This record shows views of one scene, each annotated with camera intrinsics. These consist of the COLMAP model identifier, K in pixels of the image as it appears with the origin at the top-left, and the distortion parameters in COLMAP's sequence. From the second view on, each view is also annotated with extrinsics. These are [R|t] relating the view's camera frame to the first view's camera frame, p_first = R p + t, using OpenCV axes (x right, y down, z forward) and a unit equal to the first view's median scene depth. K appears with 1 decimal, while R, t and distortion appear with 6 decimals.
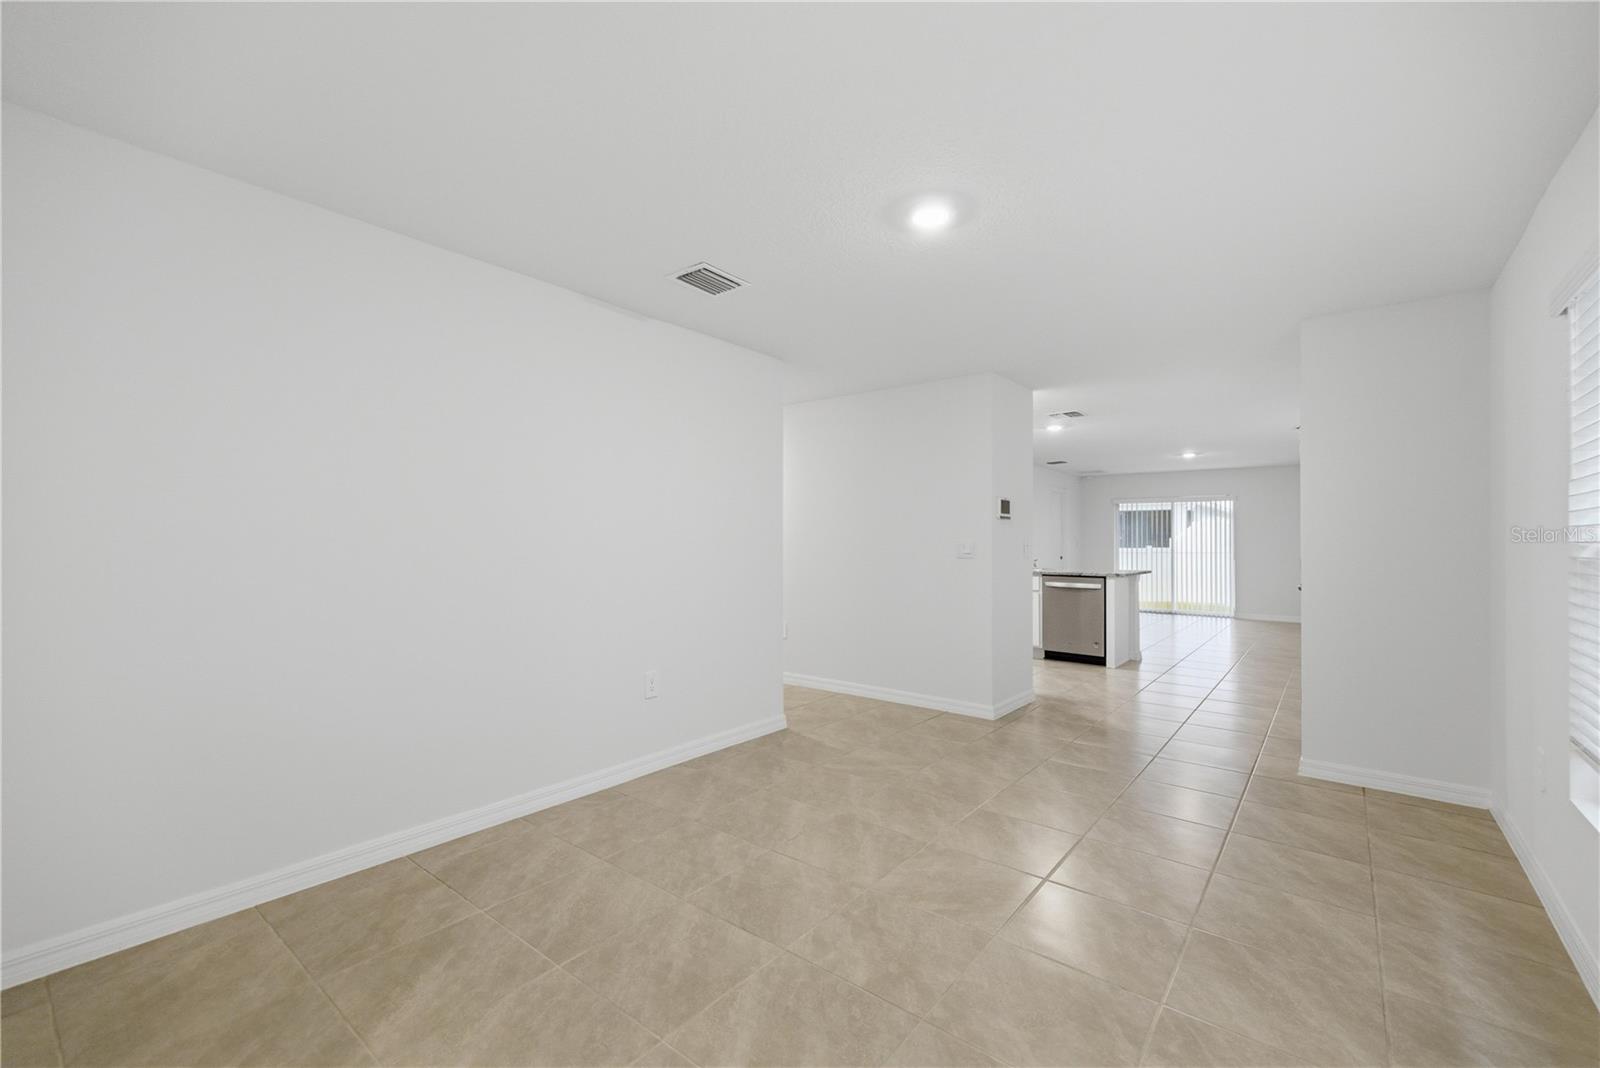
lens RADIAL K [[670.0, 0, 802.7], [0, 670.0, 536.3], [0, 0, 1]] dist [0.002647, -0.000129]
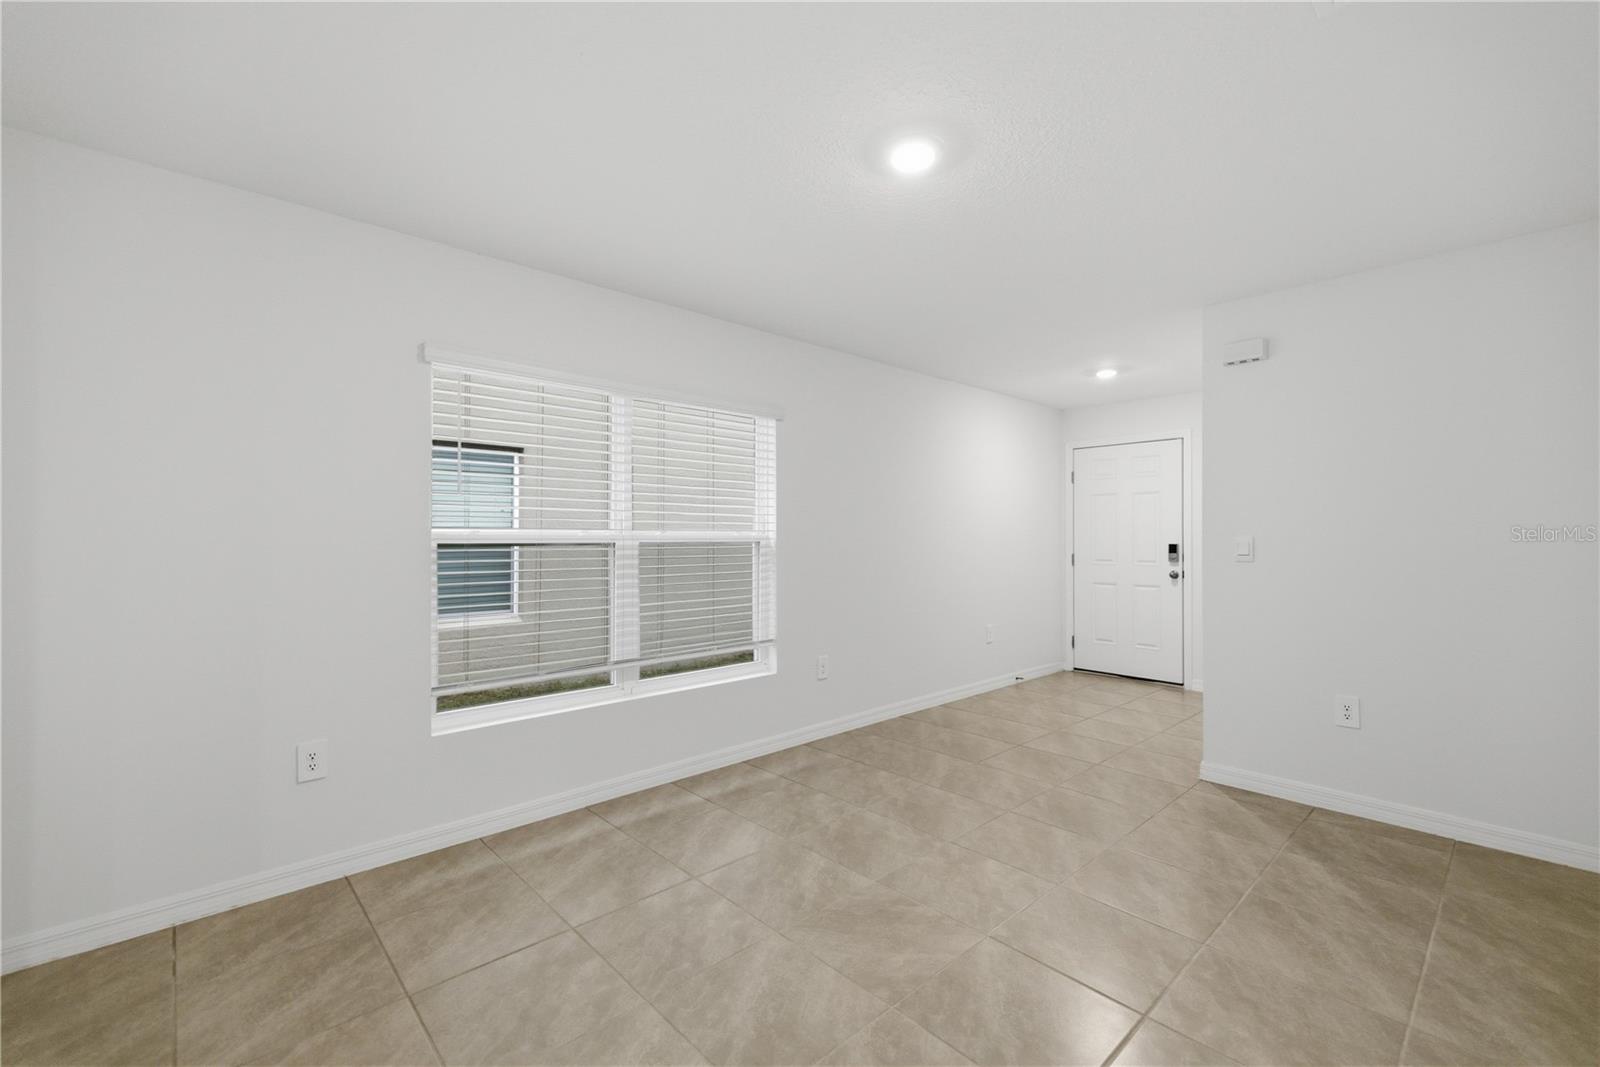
lens RADIAL K [[670.0, 0, 801.2], [0, 670.0, 536.9], [0, 0, 1]] dist [0.002647, -0.000129]
pose [[-0.988863, -0.003735, 0.148781, 0.223740], [-0.005038, 0.999952, -0.008380, 0.011361], [-0.148742, -0.009036, -0.988835, 2.019873]]
